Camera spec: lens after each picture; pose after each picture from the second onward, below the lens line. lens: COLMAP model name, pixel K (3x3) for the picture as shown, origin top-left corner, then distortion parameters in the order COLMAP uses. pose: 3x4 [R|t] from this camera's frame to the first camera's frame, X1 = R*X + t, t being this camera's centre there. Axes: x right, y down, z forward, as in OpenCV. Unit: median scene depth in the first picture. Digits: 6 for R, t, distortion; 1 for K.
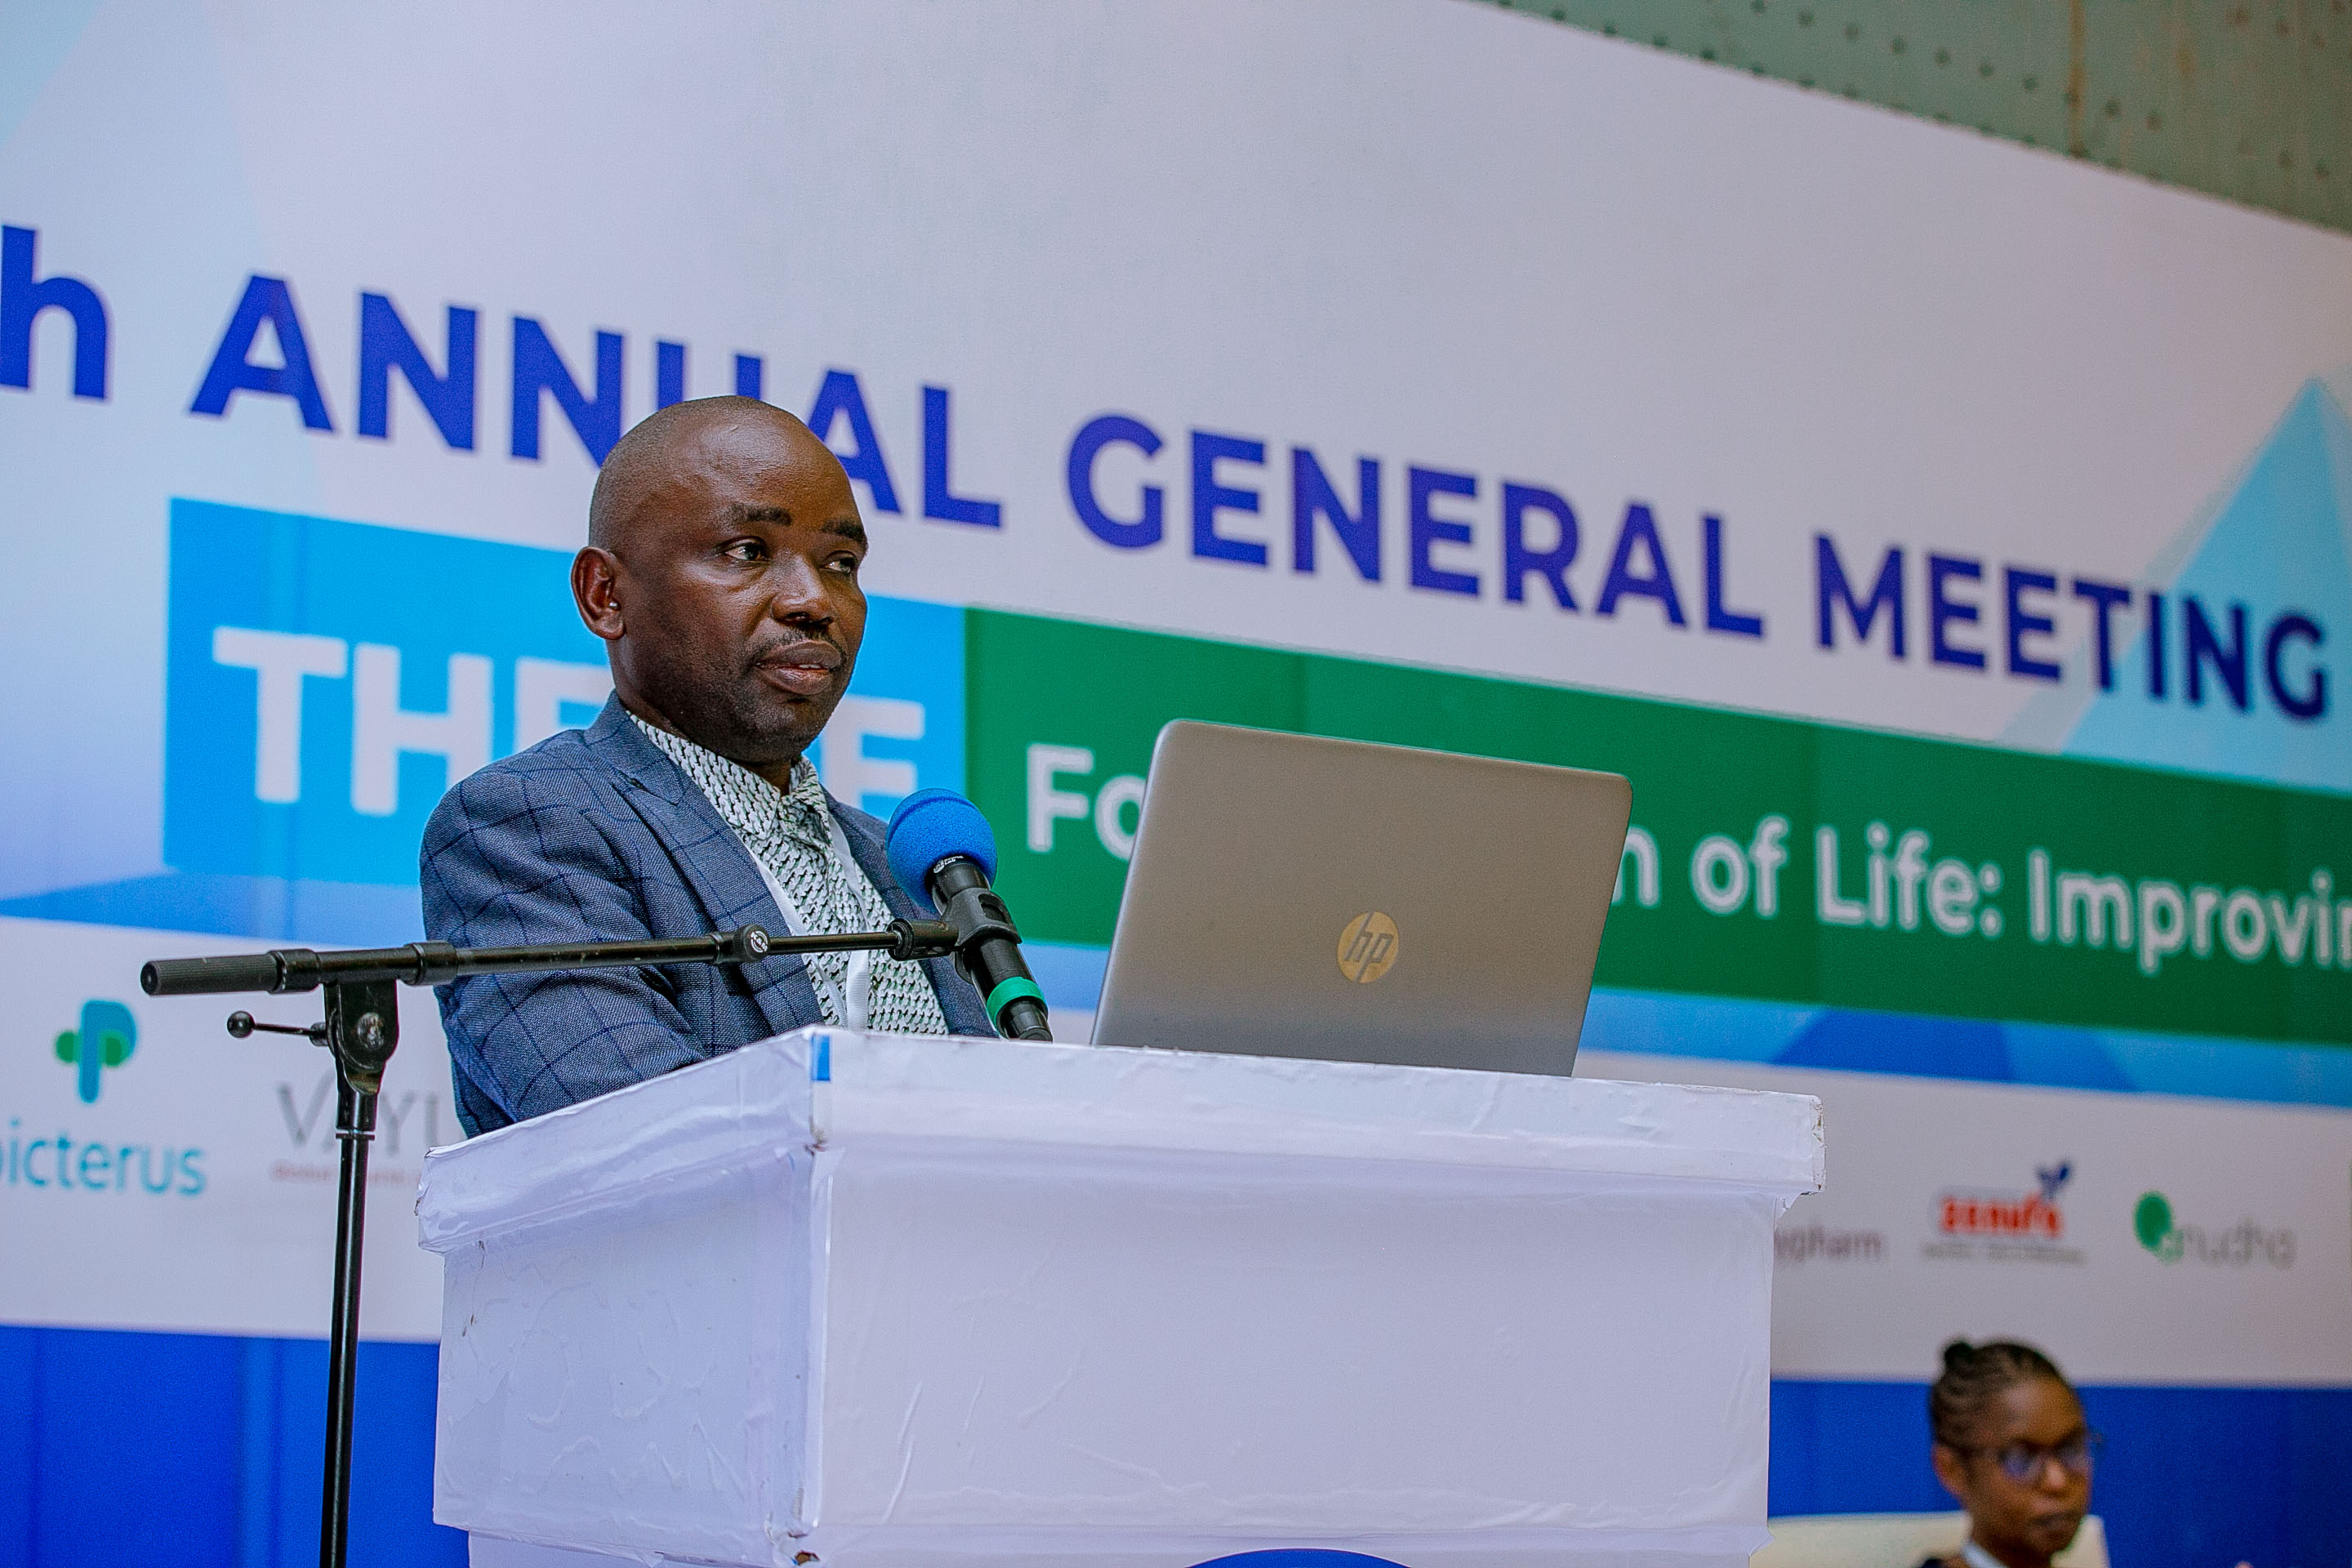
lens RADIAL K [[4858.6, 0, 1218.8], [0, 4858.6, 787.5], [0, 0, 1]] dist [-0.156052, -0.237525]
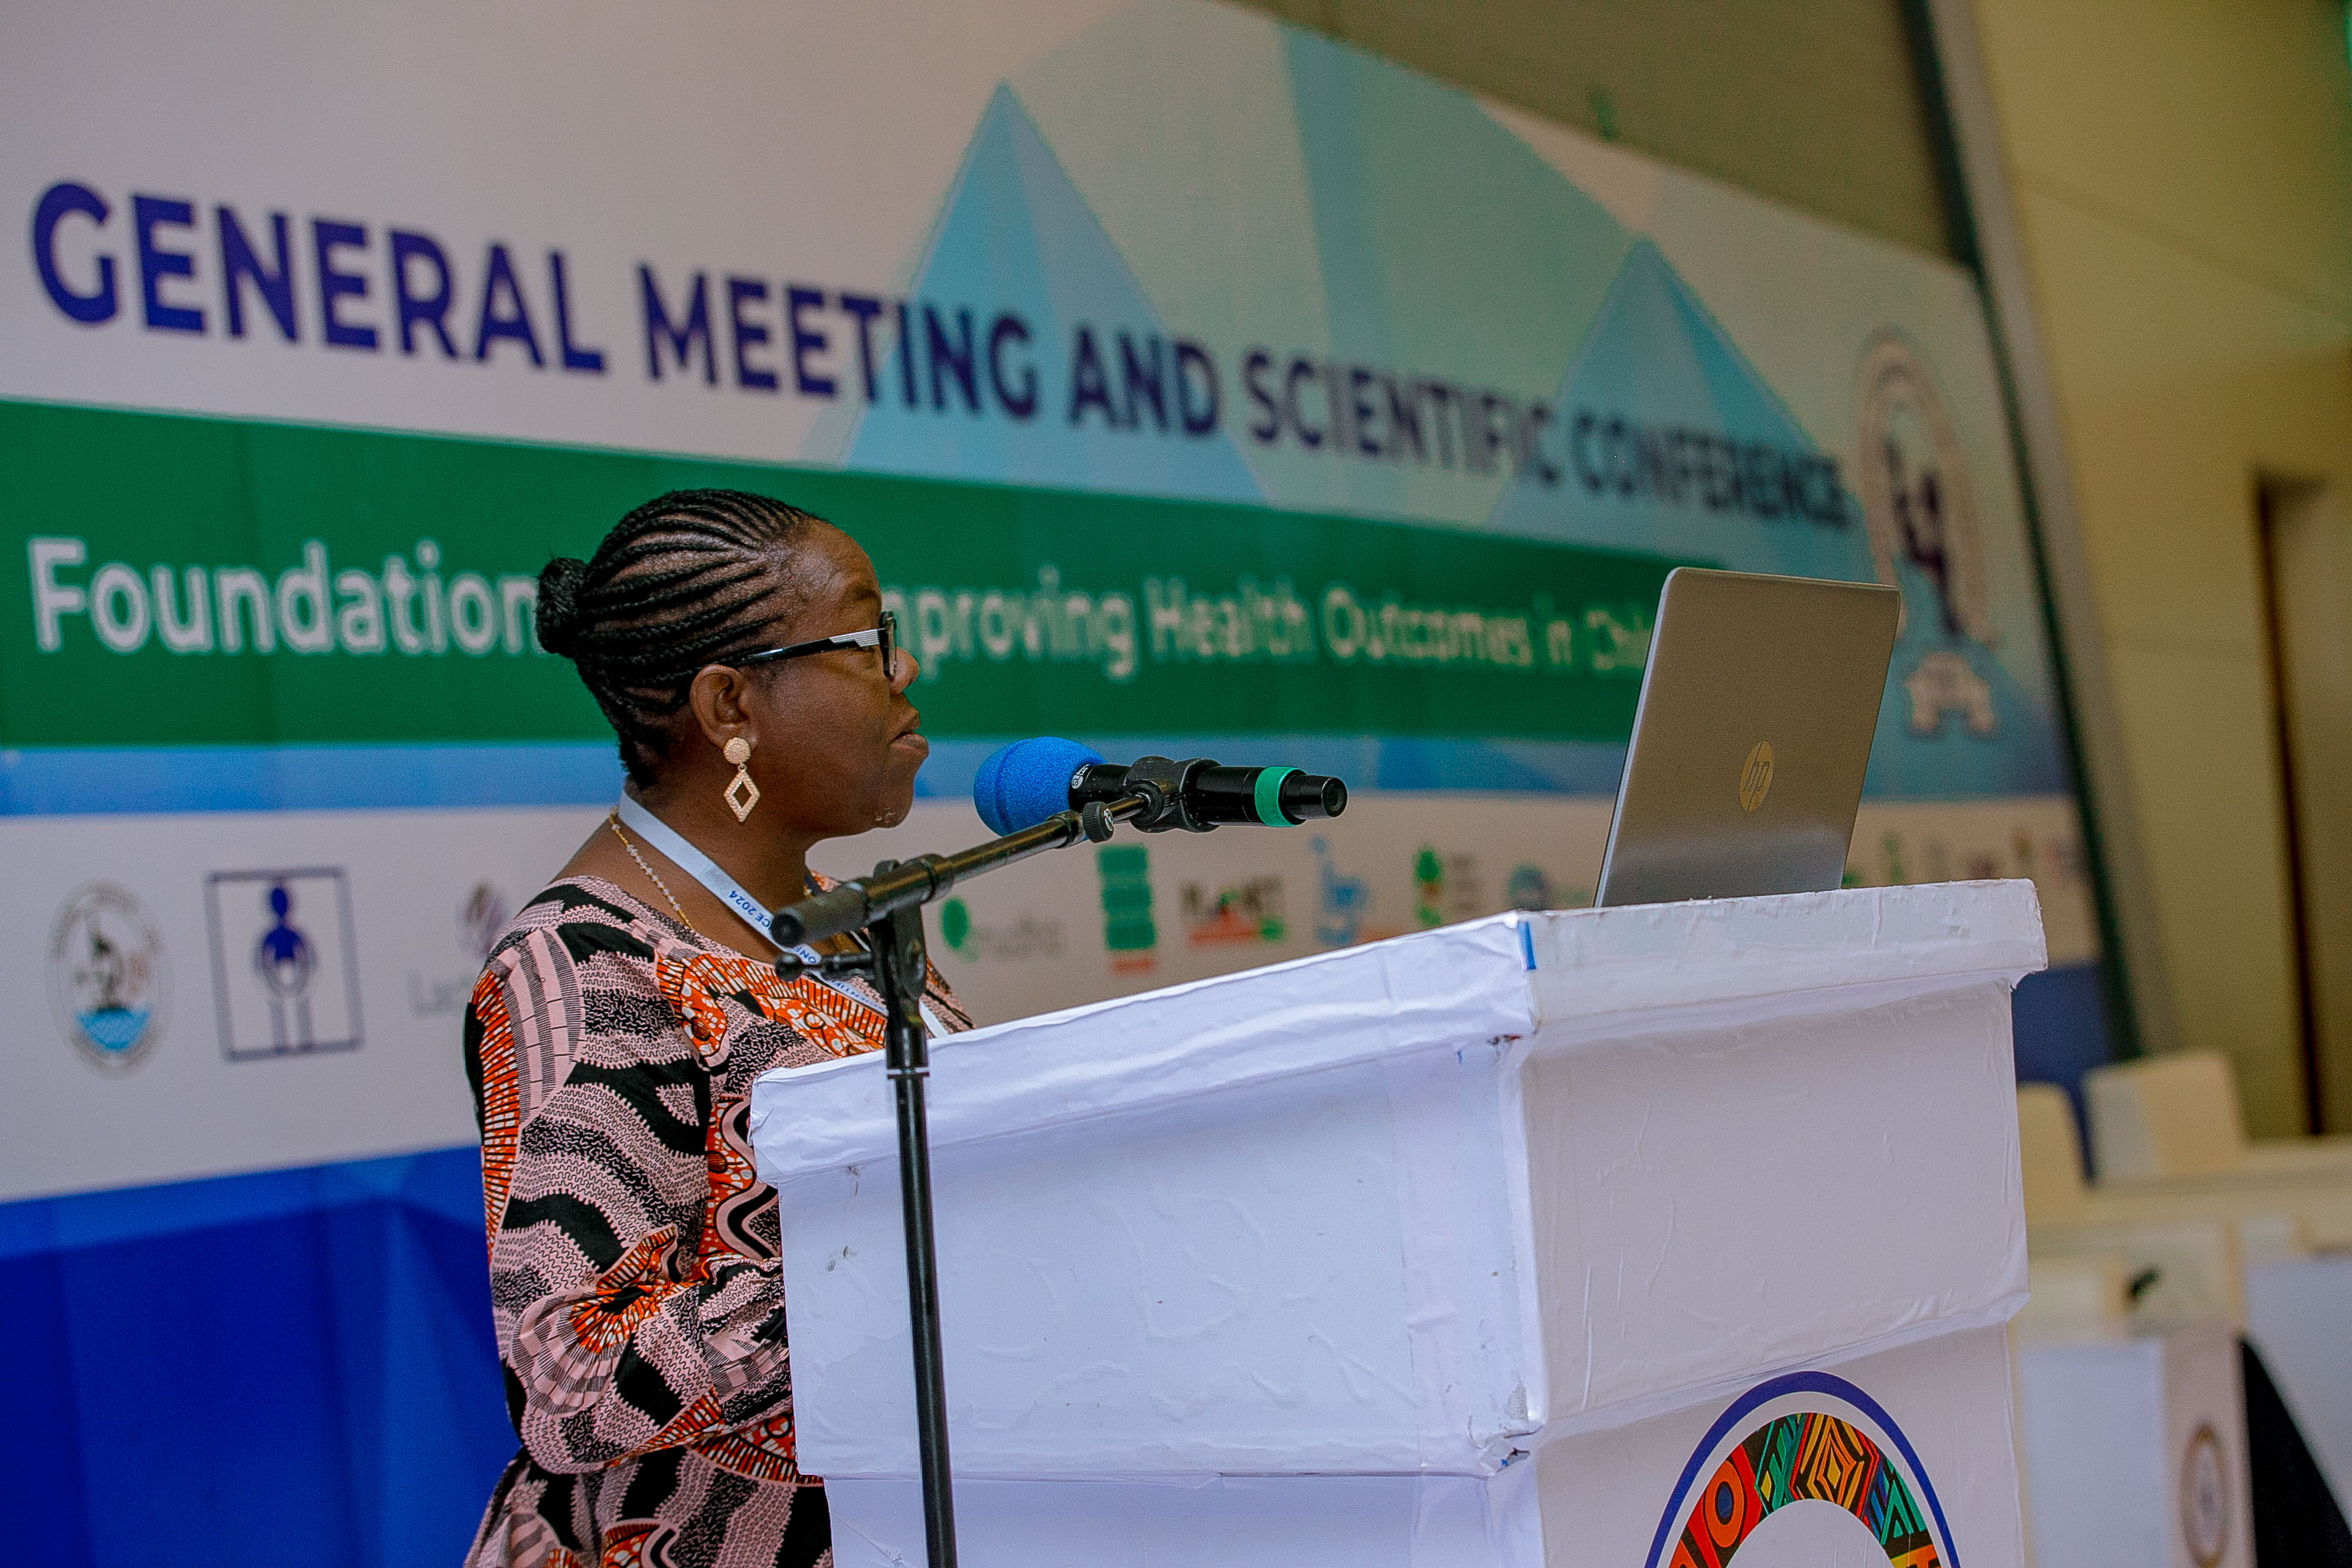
lens RADIAL K [[4858.6, 0, 1218.8], [0, 4858.6, 787.5], [0, 0, 1]] dist [-0.156052, -0.237525]
pose [[0.917692, -0.085793, 0.387919, -0.180593], [0.059486, 0.995071, 0.079348, -0.019749], [-0.392814, -0.049741, 0.918272, 0.048669]]
